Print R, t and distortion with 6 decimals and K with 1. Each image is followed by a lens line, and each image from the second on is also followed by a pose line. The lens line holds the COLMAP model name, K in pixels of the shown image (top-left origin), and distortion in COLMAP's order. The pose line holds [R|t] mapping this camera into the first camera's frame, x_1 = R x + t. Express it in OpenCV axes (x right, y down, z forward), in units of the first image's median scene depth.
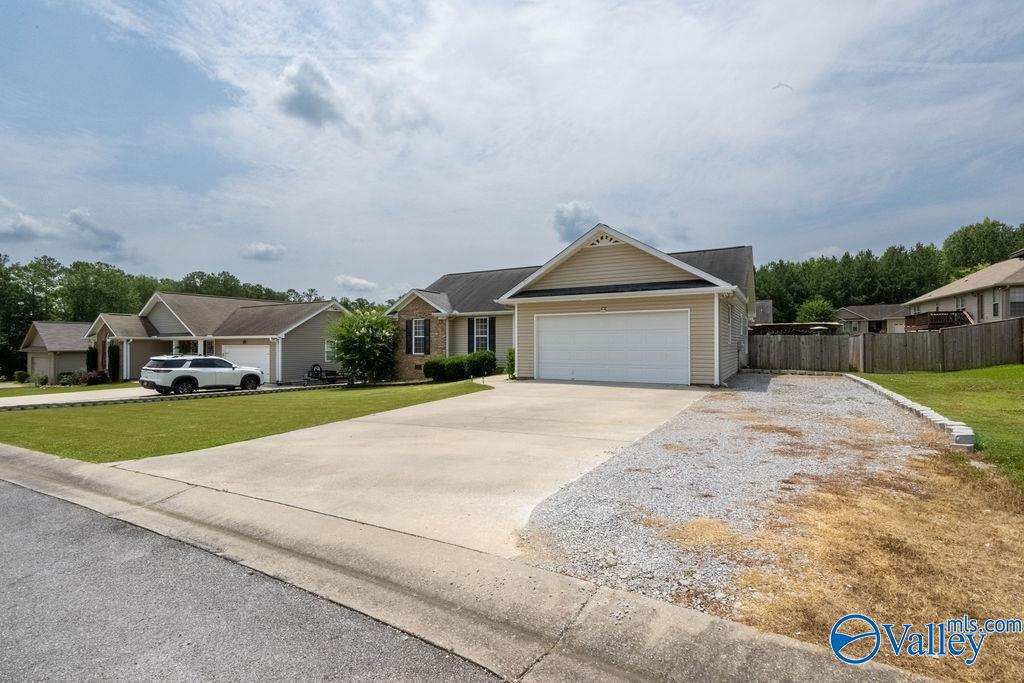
lens RADIAL K [[465.8, 0, 509.4], [0, 465.8, 345.8], [0, 0, 1]] dist [0.000582, -0.000409]
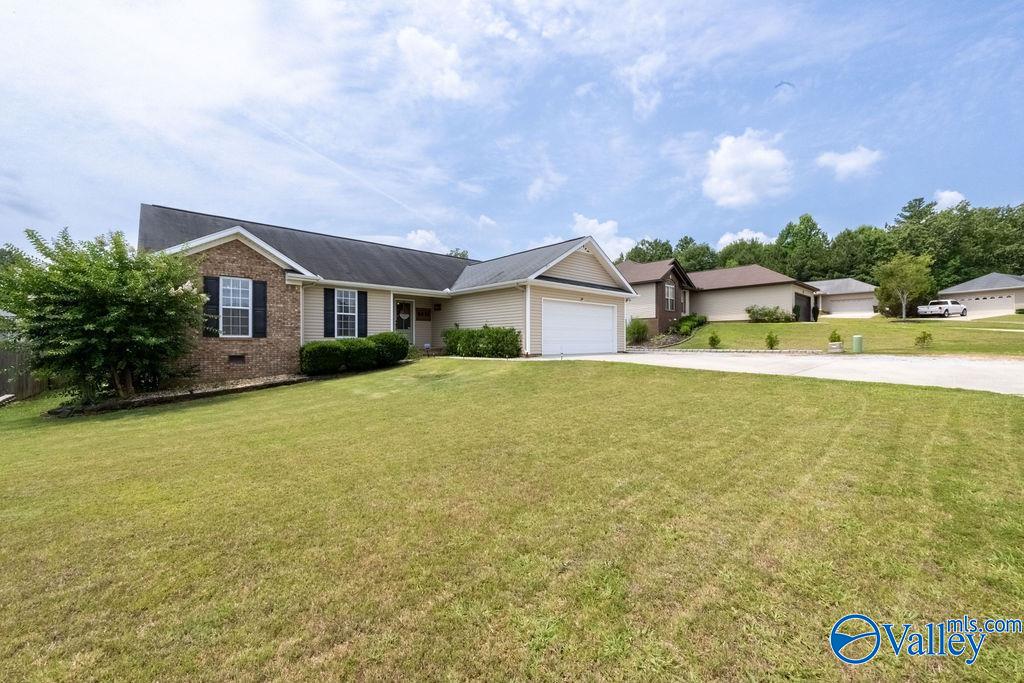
lens RADIAL K [[394.3, 0, 514.0], [0, 394.3, 337.6], [0, 0, 1]] dist [0.001083, 0.000125]
pose [[0.303827, 0.010947, 0.952664, -0.581349], [0.004761, 0.999904, -0.013009, 0.027636], [-0.952715, 0.008488, 0.303745, 0.522796]]
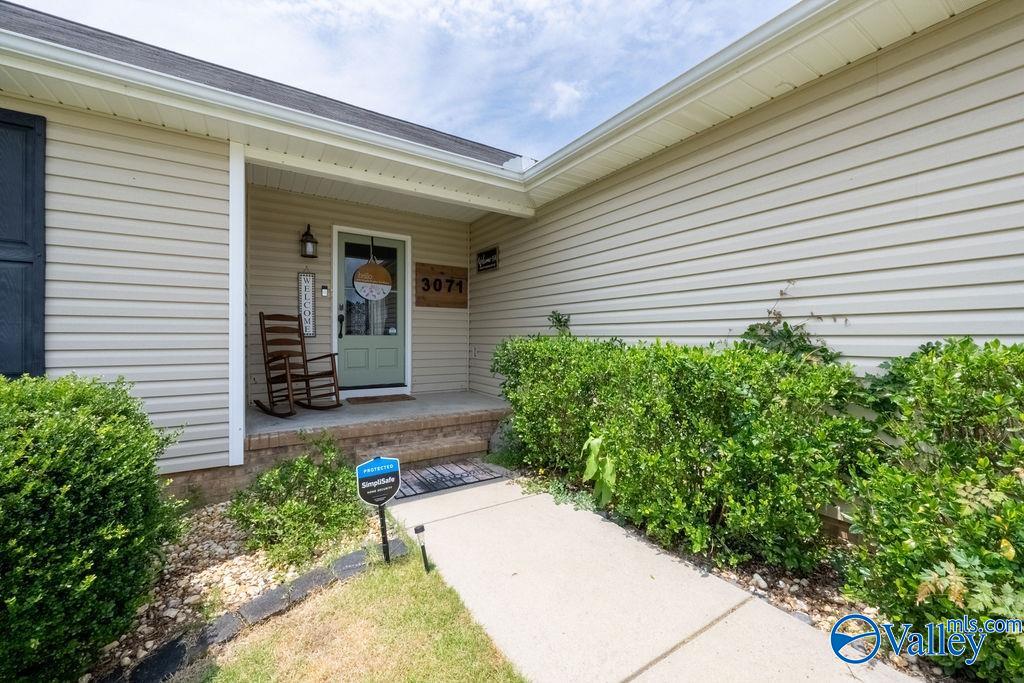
lens RADIAL K [[399.2, 0, 512.9], [0, 399.2, 339.8], [0, 0, 1]] dist [-0.005222, -0.000358]
pose [[0.463296, -0.003373, 0.886197, -0.070000], [0.001490, 0.999994, 0.003028, 0.001274], [-0.886202, -0.000083, 0.463298, 0.789945]]
